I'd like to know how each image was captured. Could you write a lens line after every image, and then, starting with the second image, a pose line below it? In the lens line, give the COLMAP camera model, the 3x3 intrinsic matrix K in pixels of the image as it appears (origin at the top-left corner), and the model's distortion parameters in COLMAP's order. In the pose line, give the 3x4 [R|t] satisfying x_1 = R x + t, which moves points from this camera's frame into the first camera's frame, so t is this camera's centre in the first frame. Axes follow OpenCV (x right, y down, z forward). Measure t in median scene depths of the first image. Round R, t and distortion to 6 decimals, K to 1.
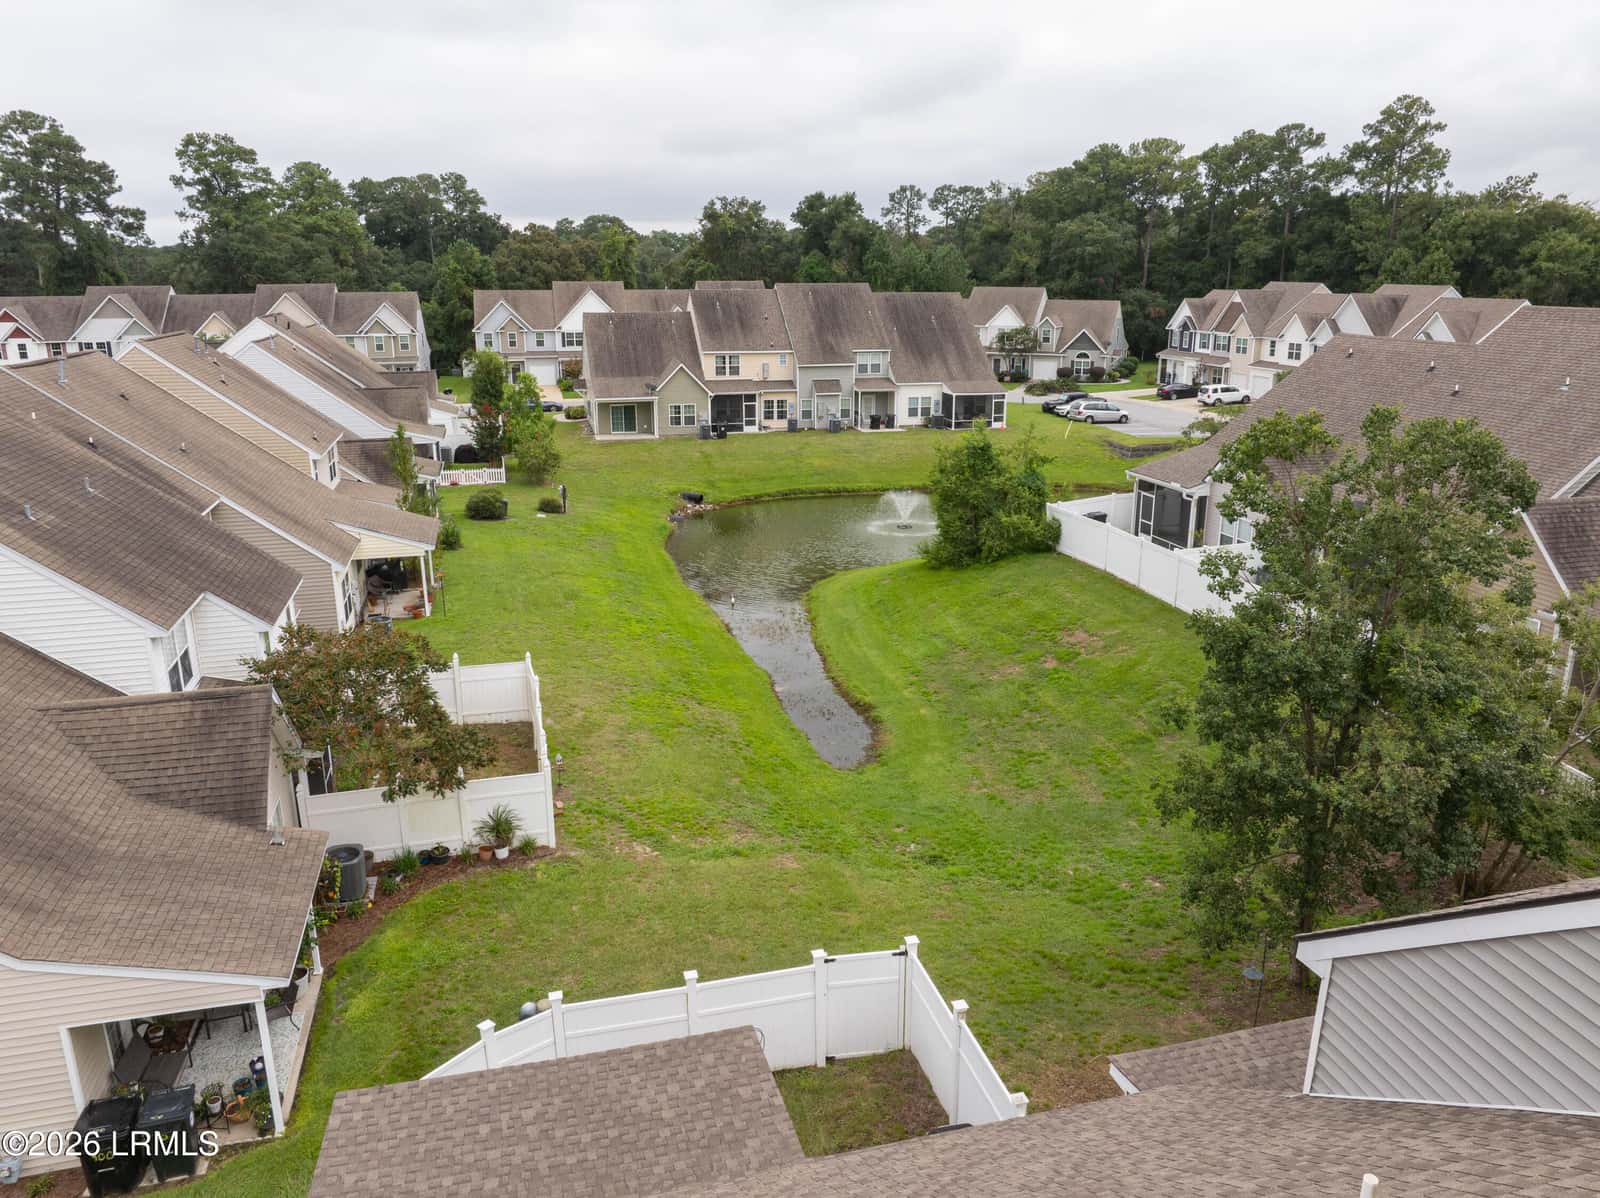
lens RADIAL K [[1121.5, 0, 809.4], [0, 1121.5, 596.1], [0, 0, 1]] dist [-0.033163, -0.009597]
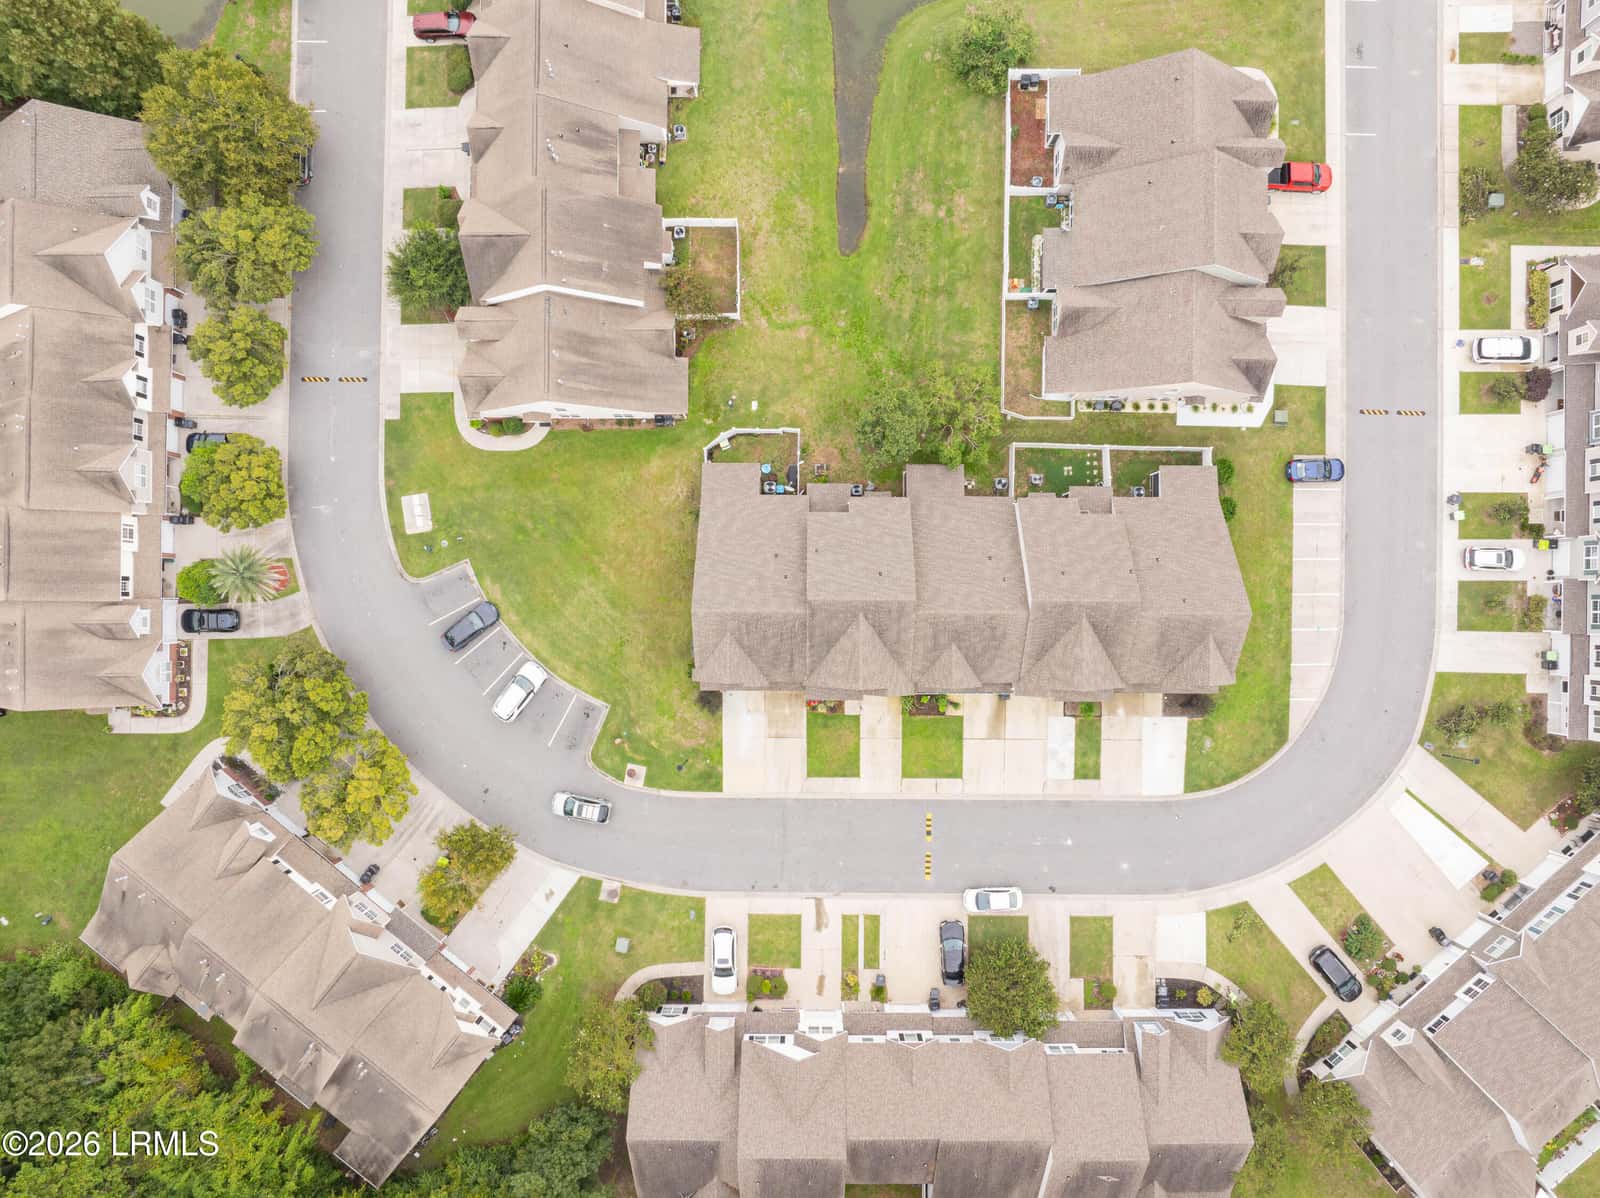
lens RADIAL K [[1121.5, 0, 796.9], [0, 1121.5, 593.7], [0, 0, 1]] dist [-0.033163, -0.009597]
pose [[0.964675, 0.263367, -0.006328, 0.061786], [-0.070307, 0.280525, 0.957268, -0.883334], [0.253888, -0.923008, 0.289132, -0.246343]]
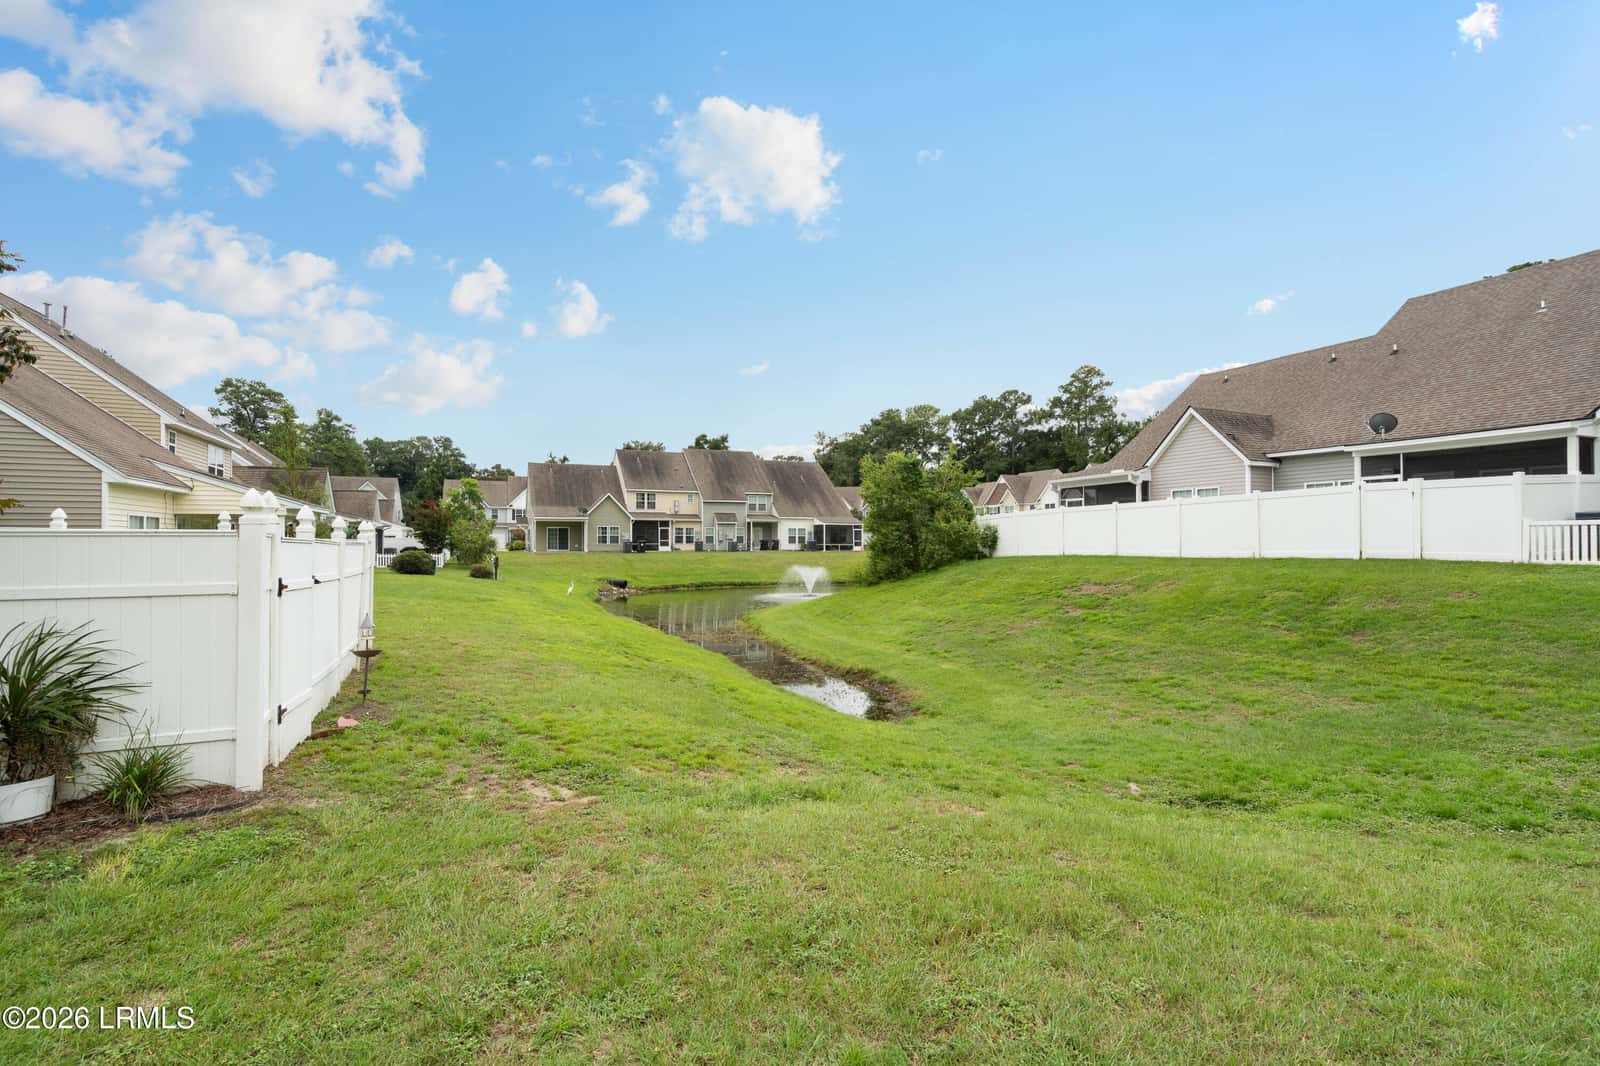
lens RADIAL K [[716.2, 0, 799.4], [0, 716.2, 546.1], [0, 0, 1]] dist [-0.011344, 0.000198]
pose [[0.987067, -0.000716, 0.160309, -0.031406], [0.043892, 0.962984, -0.265960, 0.062686], [-0.154184, 0.269557, 0.950561, 0.220470]]
